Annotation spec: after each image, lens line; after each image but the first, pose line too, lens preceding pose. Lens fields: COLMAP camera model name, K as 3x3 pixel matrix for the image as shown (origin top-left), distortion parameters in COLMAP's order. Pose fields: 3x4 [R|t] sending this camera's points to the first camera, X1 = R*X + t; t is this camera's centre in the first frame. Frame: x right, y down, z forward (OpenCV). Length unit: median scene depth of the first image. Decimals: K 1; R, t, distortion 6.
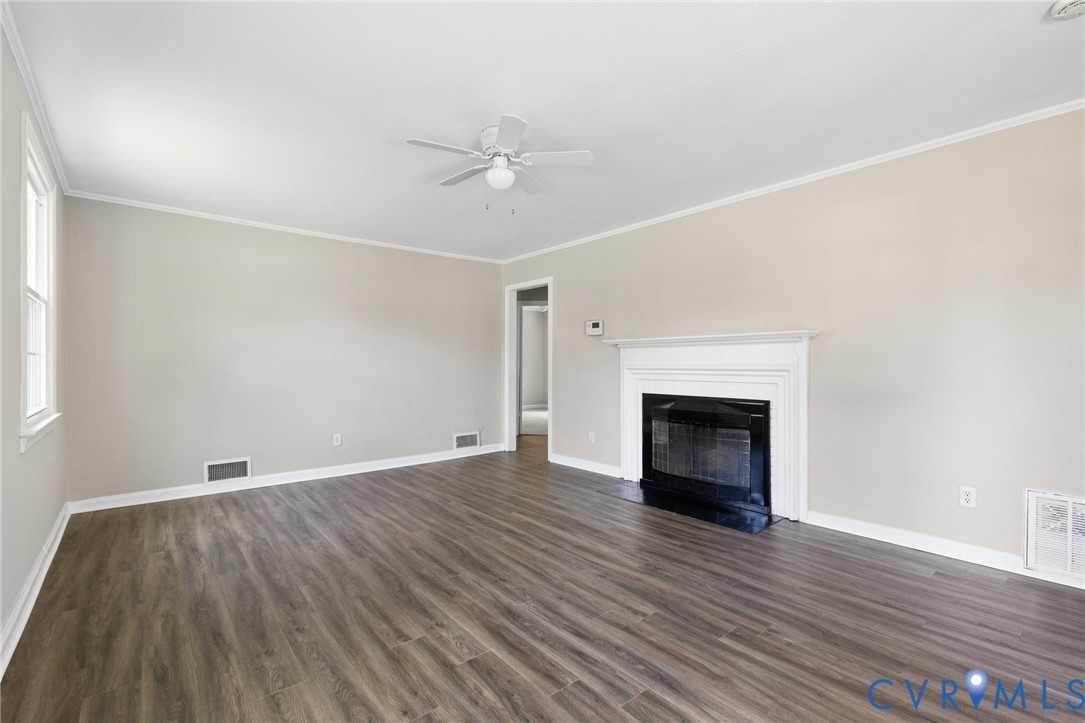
lens RADIAL K [[491.5, 0, 532.3], [0, 491.5, 364.7], [0, 0, 1]] dist [0.009374, -0.000775]
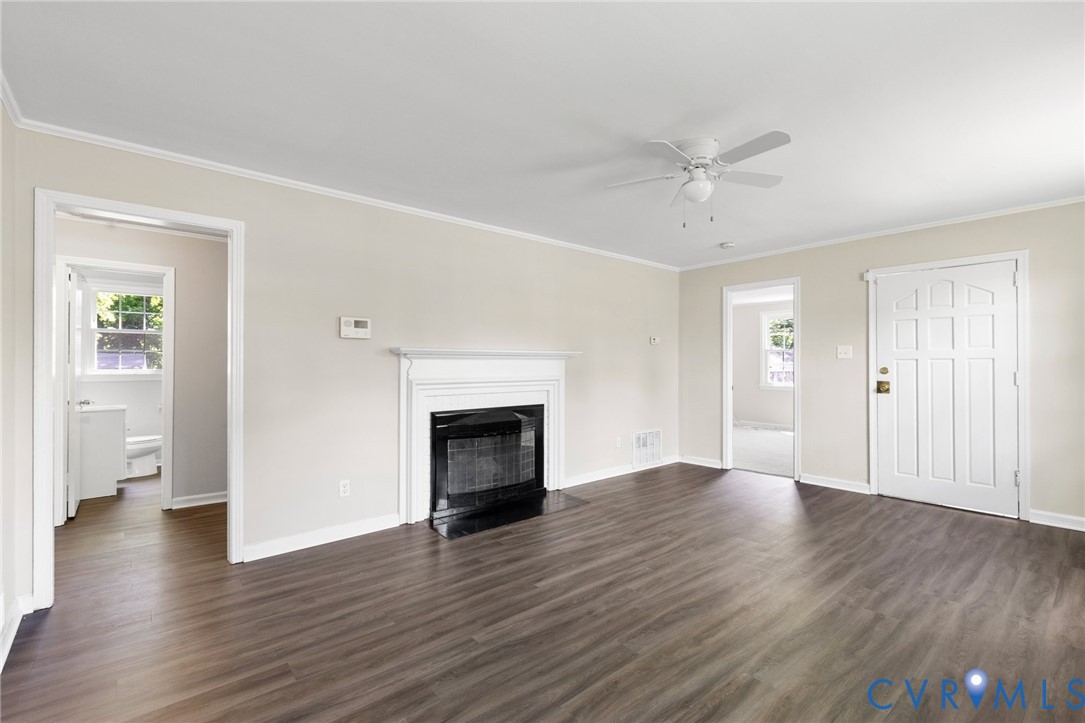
lens RADIAL K [[491.5, 0, 549.2], [0, 491.5, 359.3], [0, 0, 1]] dist [0.009374, -0.000775]
pose [[-0.047802, 0.014235, 0.998755, -0.963383], [0.005969, 0.999885, -0.013966, -0.030968], [-0.998839, 0.005294, -0.047882, 1.260176]]
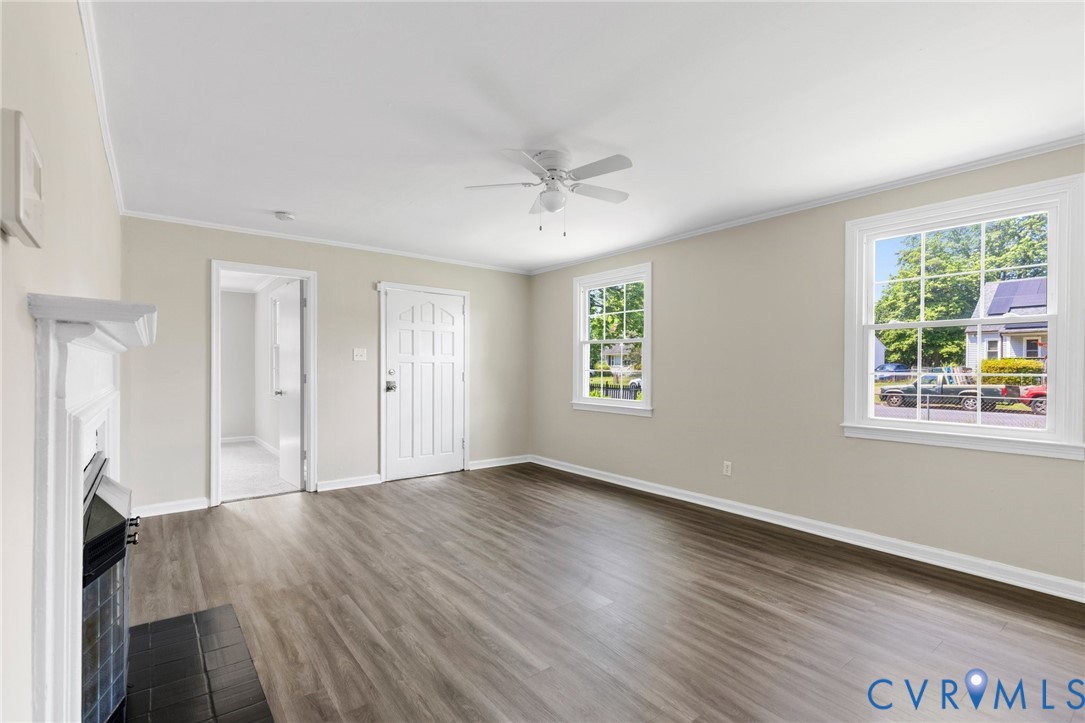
lens RADIAL K [[491.5, 0, 550.3], [0, 491.5, 369.1], [0, 0, 1]] dist [0.009374, -0.000775]
pose [[-0.999995, -0.002614, -0.001669, -0.055154], [-0.002626, 0.999973, 0.006817, -0.035063], [0.001652, 0.006821, -0.999975, 1.903711]]
